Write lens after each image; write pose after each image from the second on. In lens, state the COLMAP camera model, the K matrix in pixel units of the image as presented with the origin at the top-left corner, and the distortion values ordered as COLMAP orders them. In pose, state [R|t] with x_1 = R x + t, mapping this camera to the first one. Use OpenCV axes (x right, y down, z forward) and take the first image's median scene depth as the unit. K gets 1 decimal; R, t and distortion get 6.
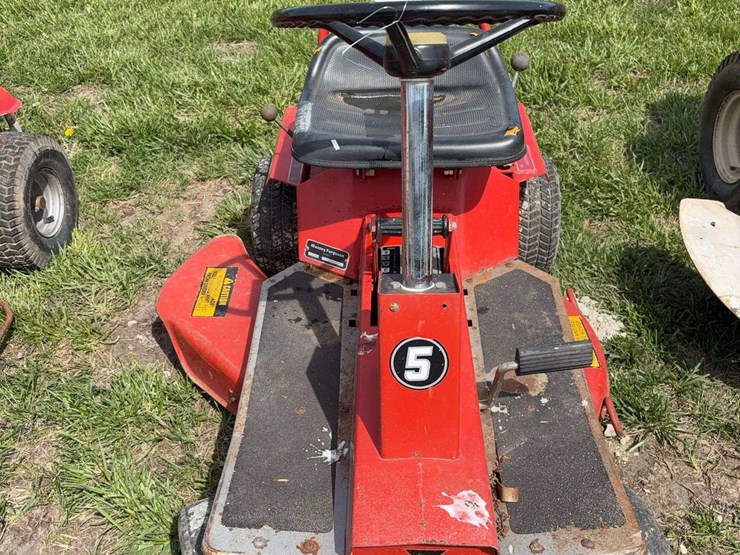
lens RADIAL K [[754.0, 0, 370.9], [0, 754.0, 273.8], [0, 0, 1]] dist [0.024578, 0.000000]
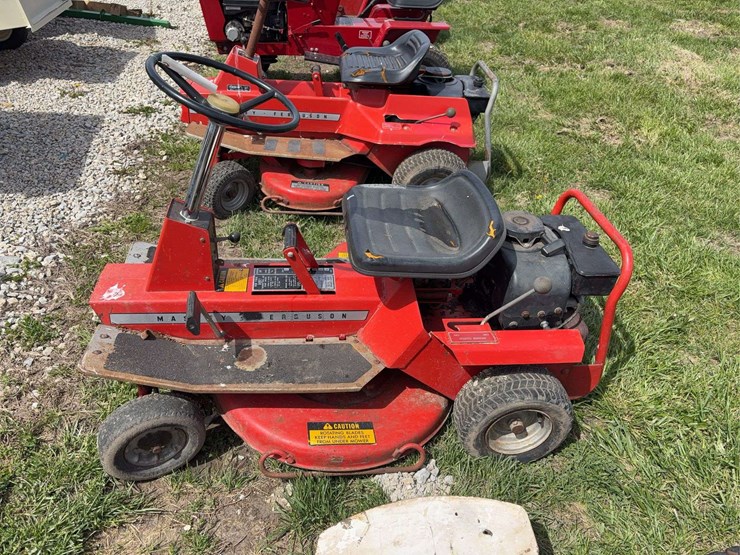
lens RADIAL K [[563.9, 0, 369.5], [0, 563.9, 275.8], [0, 0, 1]] dist [0.048155, -0.050990]
pose [[0.126073, 0.599974, -0.790023, 0.858328], [-0.660145, 0.645187, 0.384633, -0.471067], [0.740483, 0.473038, 0.477411, 0.463280]]
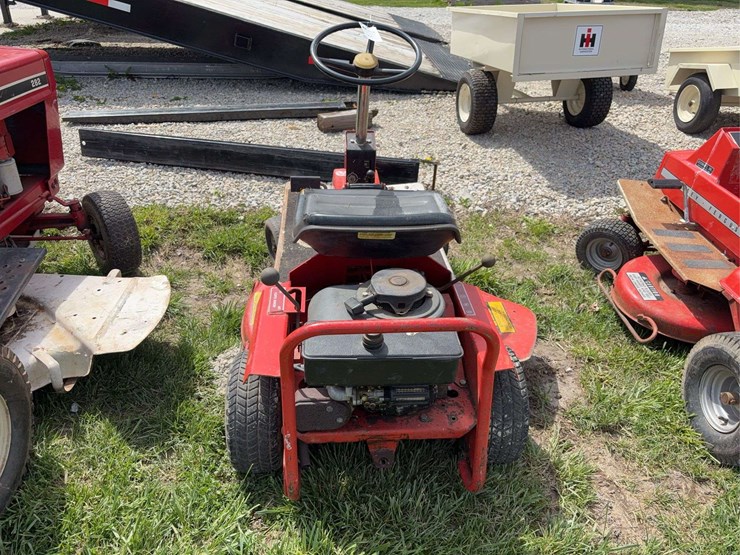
lens RADIAL K [[563.9, 0, 370.6], [0, 563.9, 278.0], [0, 0, 1]] dist [0.048155, -0.050990]
pose [[-0.995921, 0.038179, -0.081750, 0.135810], [-0.062960, 0.354920, 0.932774, -1.078588], [0.064627, 0.934117, -0.351069, 1.381081]]
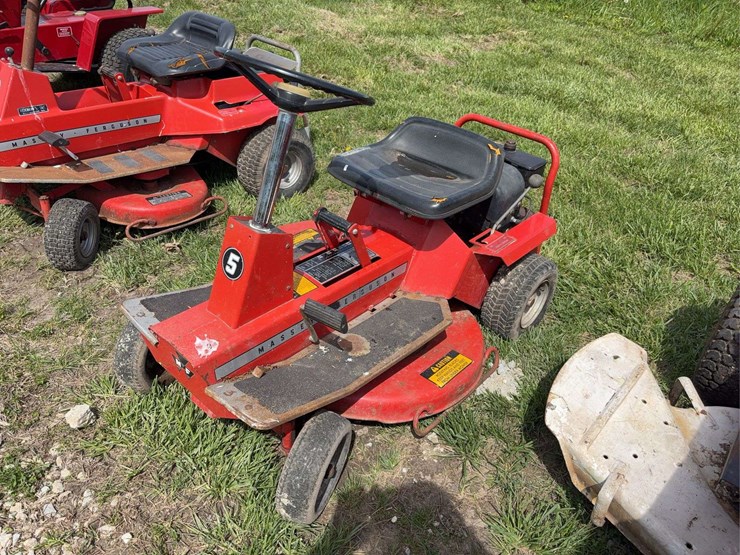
lens RADIAL K [[563.9, 0, 372.0], [0, 563.9, 276.6], [0, 0, 1]] dist [0.048155, -0.050990]
pose [[0.751462, 0.431344, -0.499246, 0.605596], [-0.470939, 0.880632, 0.052003, -0.046562], [0.462083, 0.196036, 0.864898, 0.015232]]
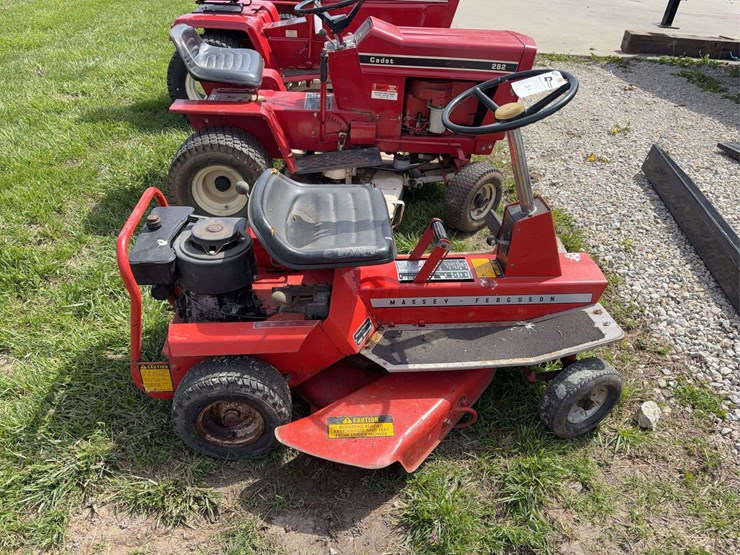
lens RADIAL K [[563.9, 0, 368.0], [0, 563.9, 275.2], [0, 0, 1]] dist [0.048155, -0.050990]
pose [[-0.088286, -0.530219, 0.843251, -0.884877], [0.589415, 0.654635, 0.473332, -0.583518], [-0.802992, 0.538814, 0.254724, 0.674746]]
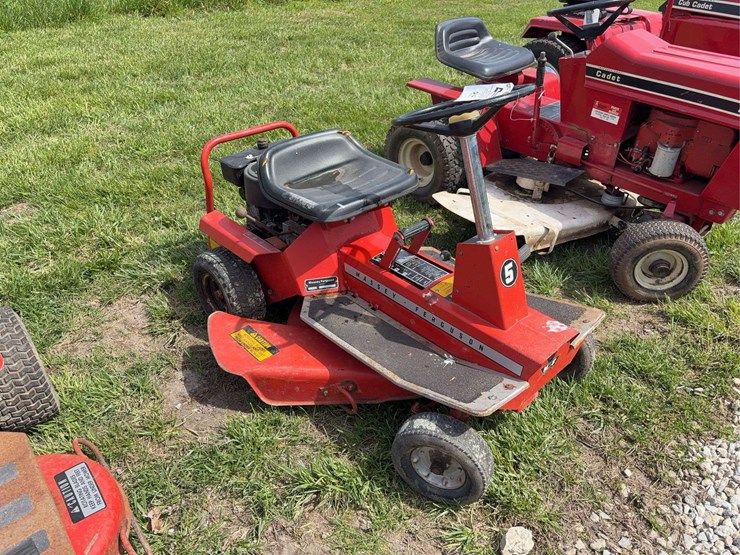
lens RADIAL K [[563.9, 0, 373.2], [0, 563.9, 272.1], [0, 0, 1]] dist [0.048155, -0.050990]
pose [[0.717012, -0.356310, 0.599114, -0.666684], [0.408810, 0.911102, 0.052600, -0.065384], [-0.564596, 0.207209, 0.798934, 0.015663]]
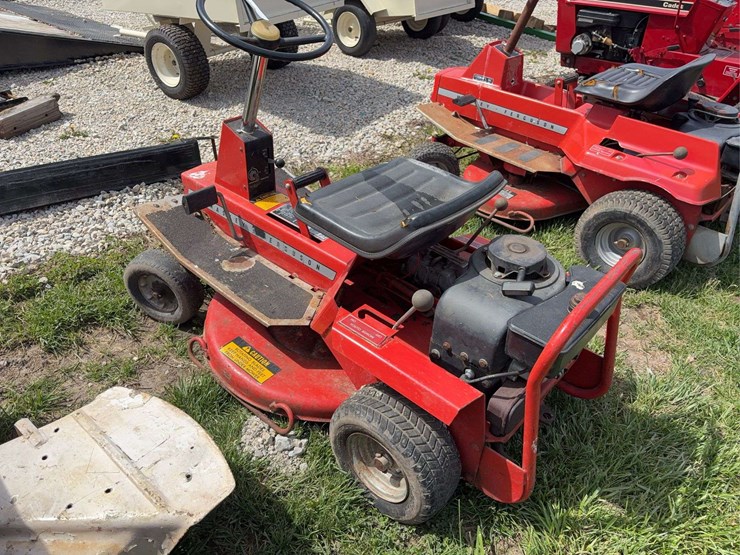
lens RADIAL K [[563.9, 0, 371.3], [0, 563.9, 276.3], [0, 0, 1]] dist [0.048155, -0.050990]
pose [[-0.649324, 0.428518, -0.628293, 0.680925], [-0.488324, 0.398417, 0.776404, -0.824950], [0.583025, 0.810948, -0.049446, 1.054411]]
